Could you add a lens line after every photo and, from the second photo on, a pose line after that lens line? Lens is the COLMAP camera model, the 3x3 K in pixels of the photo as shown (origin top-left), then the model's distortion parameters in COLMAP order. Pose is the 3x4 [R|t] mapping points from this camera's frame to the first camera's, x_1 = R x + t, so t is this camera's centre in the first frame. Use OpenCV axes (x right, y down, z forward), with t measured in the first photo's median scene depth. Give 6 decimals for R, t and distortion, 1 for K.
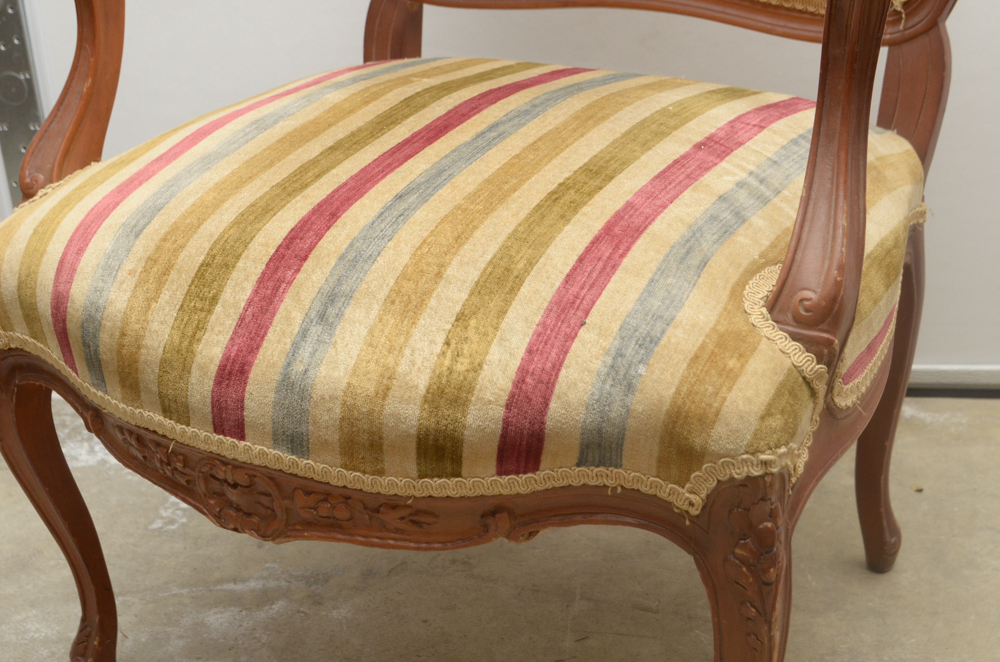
lens RADIAL K [[1437.4, 0, 506.9], [0, 1437.4, 358.2], [0, 0, 1]] dist [-0.005374, 0.000000]
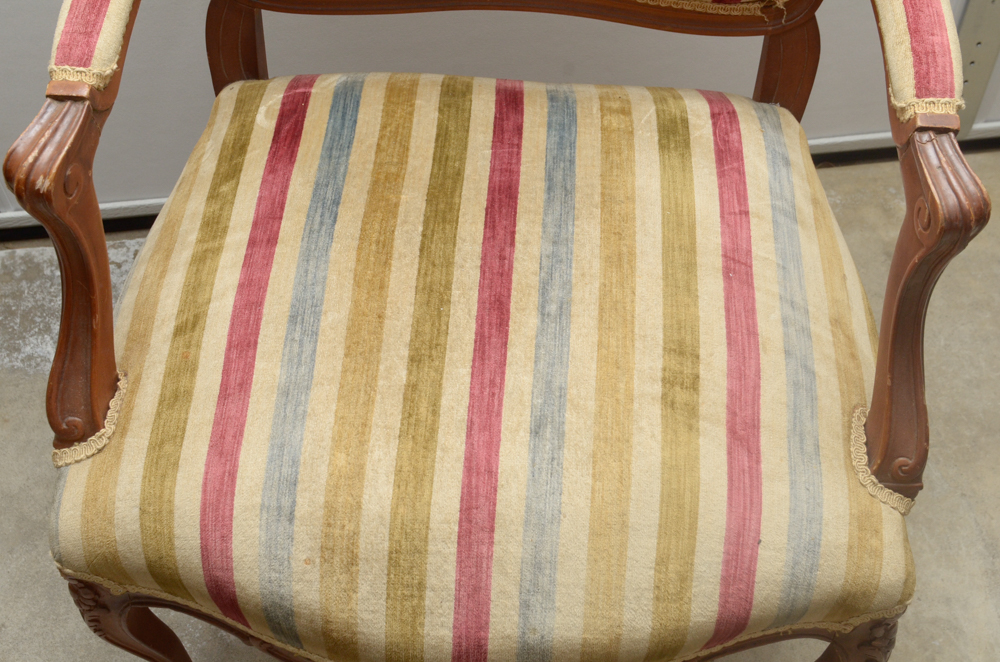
lens RADIAL K [[1378.8, 0, 497.9], [0, 1378.8, 325.1], [0, 0, 1]] dist [-0.017538, 0.000000]
pose [[0.893878, -0.323287, 0.310591, -0.422205], [0.151510, 0.869888, 0.469404, -0.719436], [-0.421931, -0.372532, 0.826555, 0.163970]]
